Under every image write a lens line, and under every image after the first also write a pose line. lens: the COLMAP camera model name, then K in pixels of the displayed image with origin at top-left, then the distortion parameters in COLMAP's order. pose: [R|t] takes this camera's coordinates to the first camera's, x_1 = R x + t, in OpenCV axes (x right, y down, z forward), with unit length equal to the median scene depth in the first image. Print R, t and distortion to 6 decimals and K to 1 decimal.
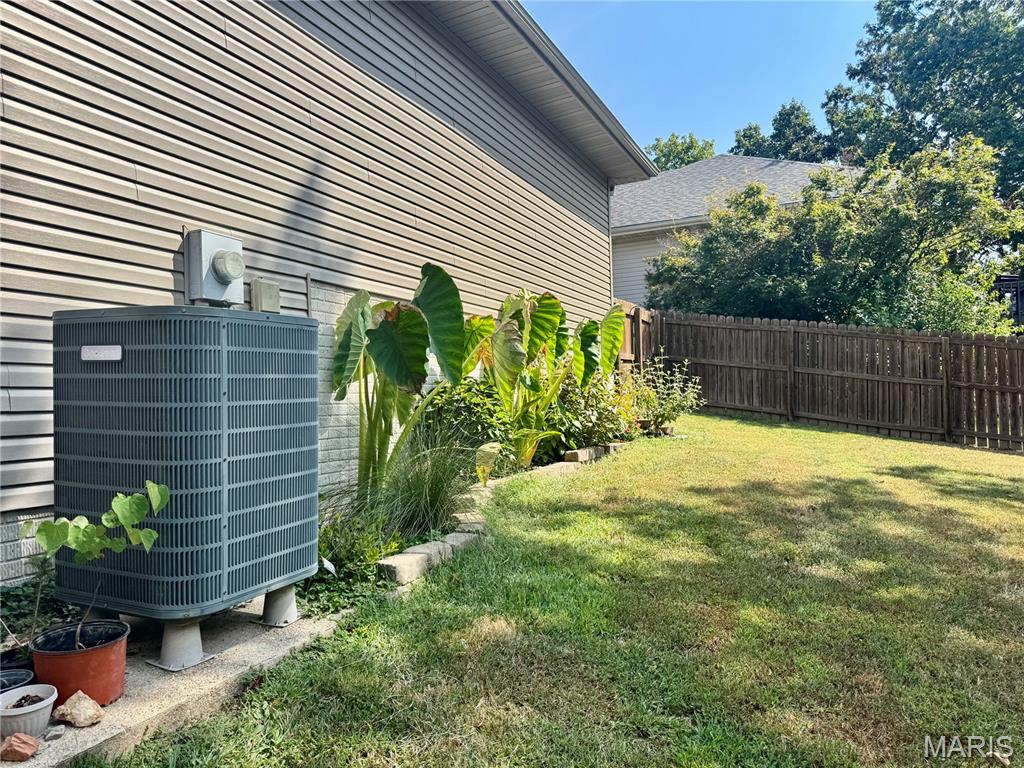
lens RADIAL K [[715.6, 0, 510.2], [0, 715.6, 384.5], [0, 0, 1]] dist [-0.024095, -0.002366]
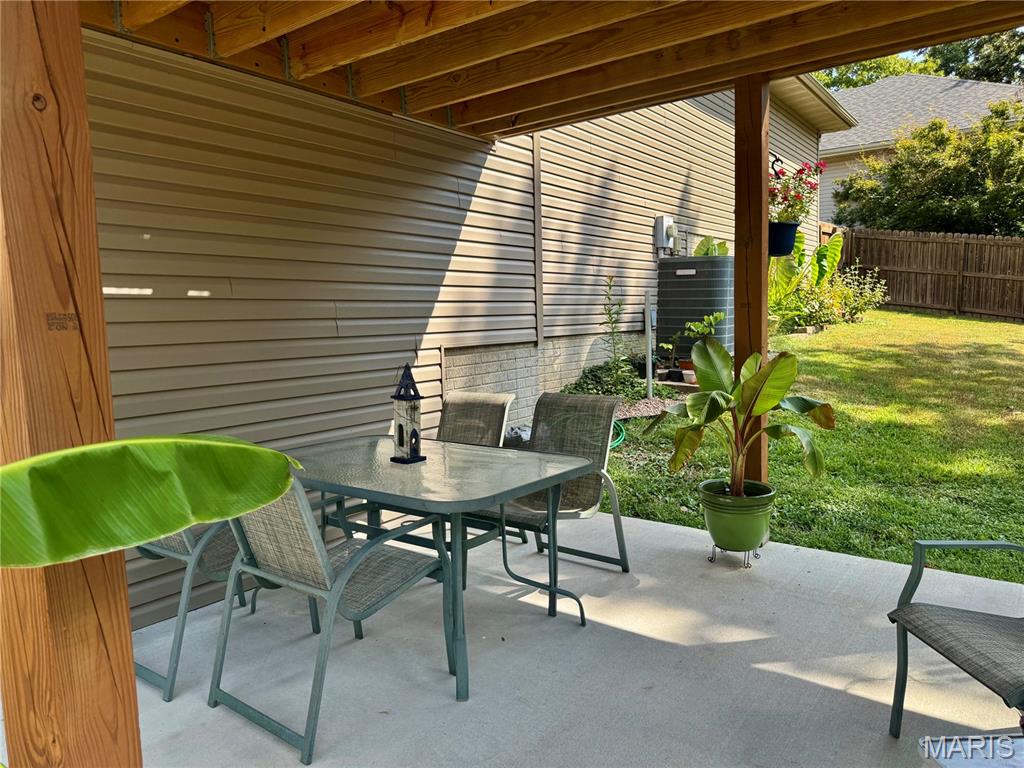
lens RADIAL K [[715.6, 0, 515.5], [0, 715.6, 385.4], [0, 0, 1]] dist [-0.024095, -0.002366]
pose [[0.980778, 0.013831, -0.194637, -0.127879], [0.011088, 0.991923, 0.126357, 0.007375], [0.194812, -0.126086, 0.972703, -0.386320]]
